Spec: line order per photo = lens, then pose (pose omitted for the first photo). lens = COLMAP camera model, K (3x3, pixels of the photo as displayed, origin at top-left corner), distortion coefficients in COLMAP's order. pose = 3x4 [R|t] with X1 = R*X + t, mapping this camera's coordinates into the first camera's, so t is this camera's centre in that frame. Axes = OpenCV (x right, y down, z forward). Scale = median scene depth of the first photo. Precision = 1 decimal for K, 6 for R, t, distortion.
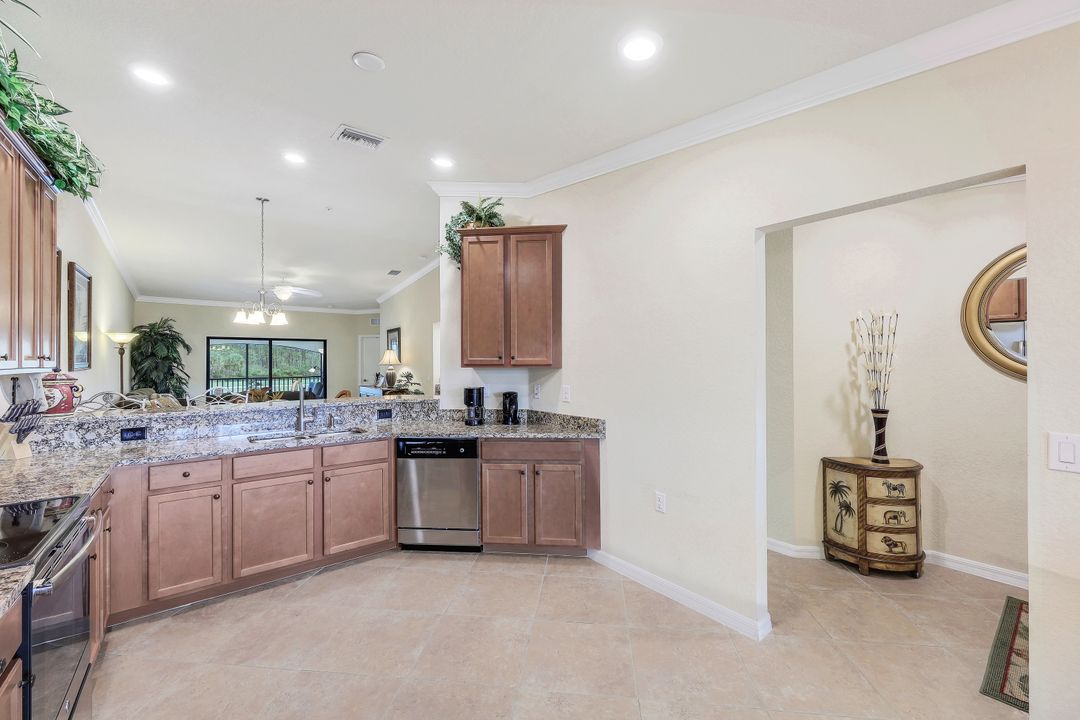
lens RADIAL K [[440.7, 0, 540.0], [0, 440.7, 360.0], [0, 0, 1]] dist [-0.002138, -0.000050]
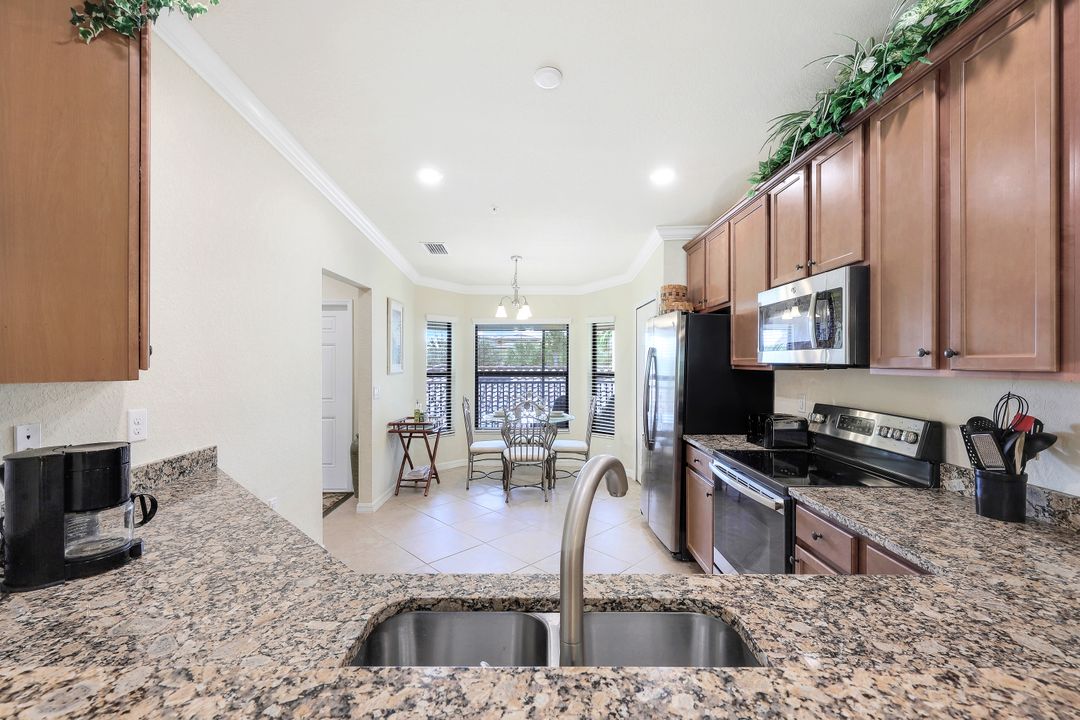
lens RADIAL K [[440.7, 0, 540.0], [0, 440.7, 360.0], [0, 0, 1]] dist [-0.002138, -0.000050]
pose [[-0.793267, 0.008843, 0.608810, -0.563117], [0.003883, 0.999948, -0.009464, 0.005621], [-0.608861, -0.005143, -0.793260, 1.006578]]
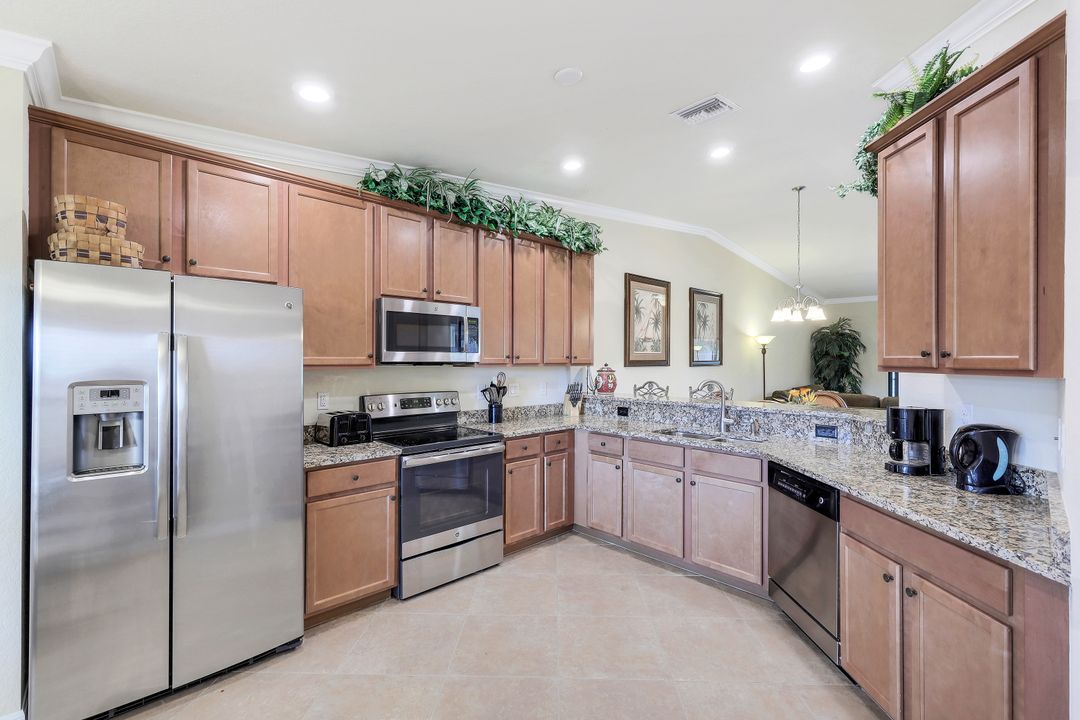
lens RADIAL K [[457.1, 0, 535.4], [0, 457.1, 360.0], [0, 0, 1]] dist [0.000423, -0.000013]
pose [[0.083548, 0.003445, -0.996498, 0.372544], [-0.000486, 0.999994, 0.003416, -0.000640], [0.996504, 0.000199, 0.083550, 0.443192]]
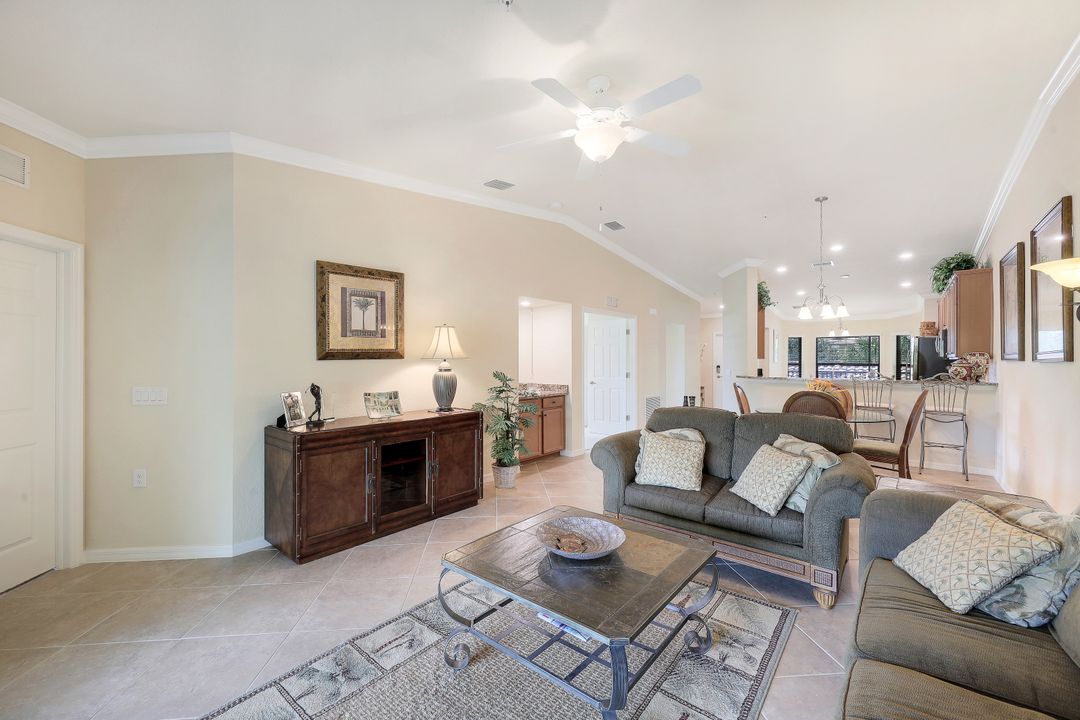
lens RADIAL K [[440.7, 0, 540.0], [0, 440.7, 360.0], [0, 0, 1]] dist [-0.002138, -0.000050]
pose [[-0.221436, 0.004423, 0.975165, -1.919179], [-0.001809, 0.999986, -0.004946, 0.031569], [-0.975173, -0.002859, -0.221425, 2.394376]]
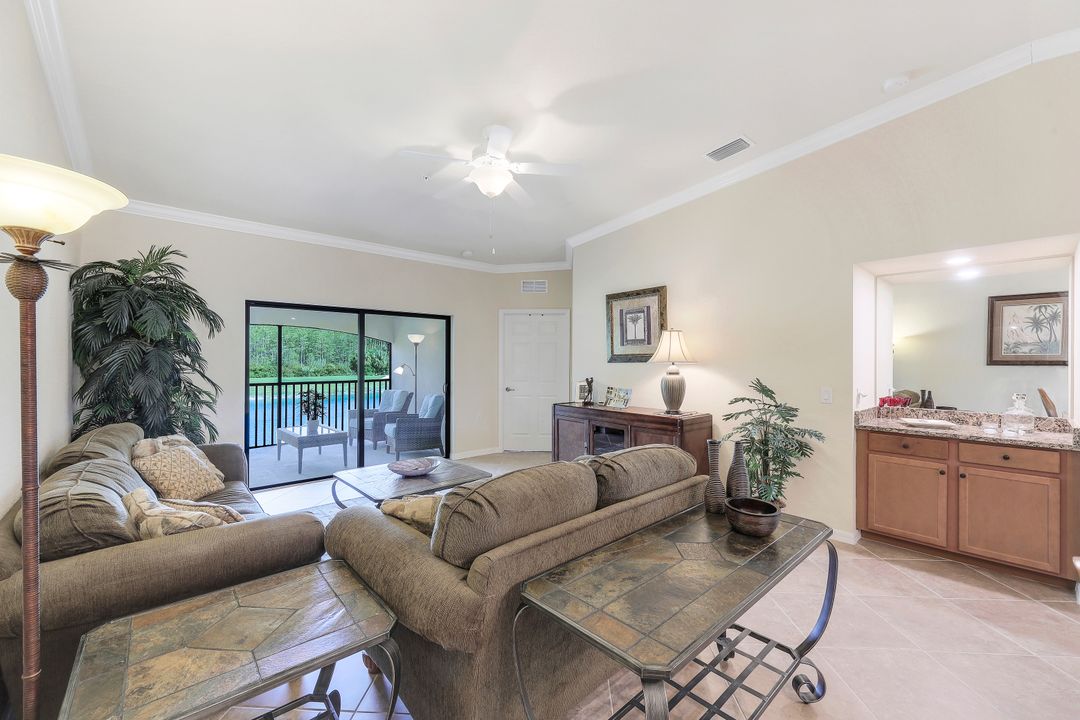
lens RADIAL K [[440.7, 0, 540.0], [0, 440.7, 360.0], [0, 0, 1]] dist [-0.002138, -0.000050]
pose [[0.997384, 0.008182, 0.071815, -1.217094], [-0.008440, 0.999959, 0.003285, 0.017295], [-0.071785, -0.003883, 0.997413, 1.300216]]
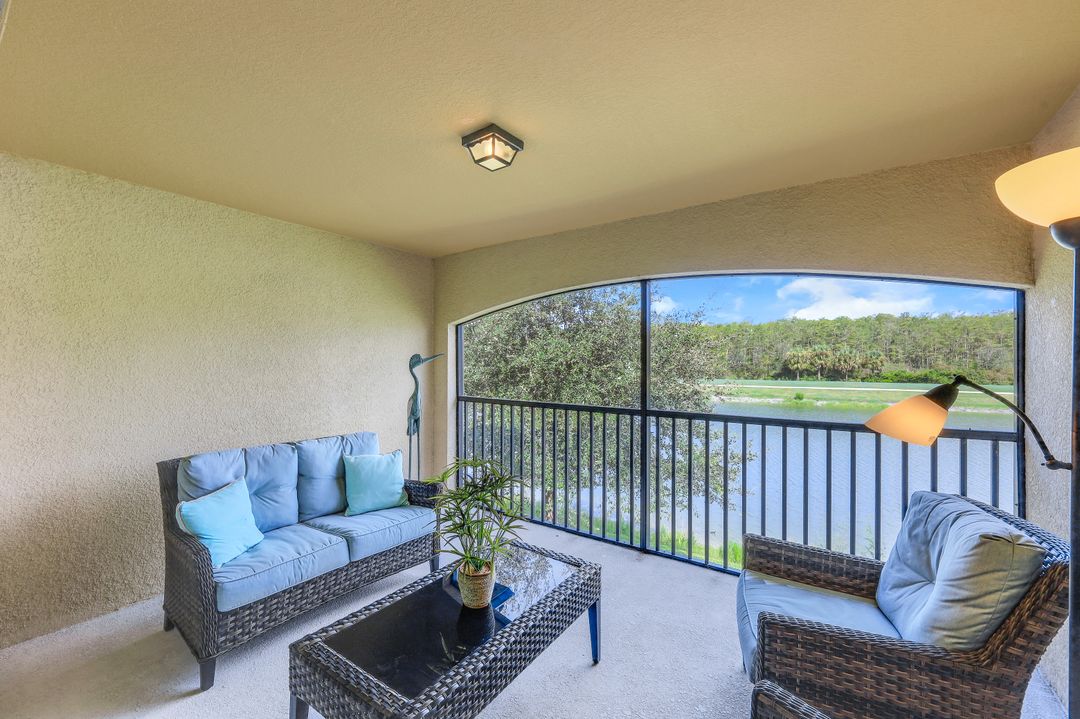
lens RADIAL K [[440.7, 0, 540.0], [0, 440.7, 359.5], [0, 0, 1]] dist [-0.002138, -0.000050]
pose [[0.296546, 0.001501, -0.955017, -1.475652], [0.003049, 0.999992, 0.002518, 0.033383], [0.955014, -0.003659, 0.296539, 2.937043]]
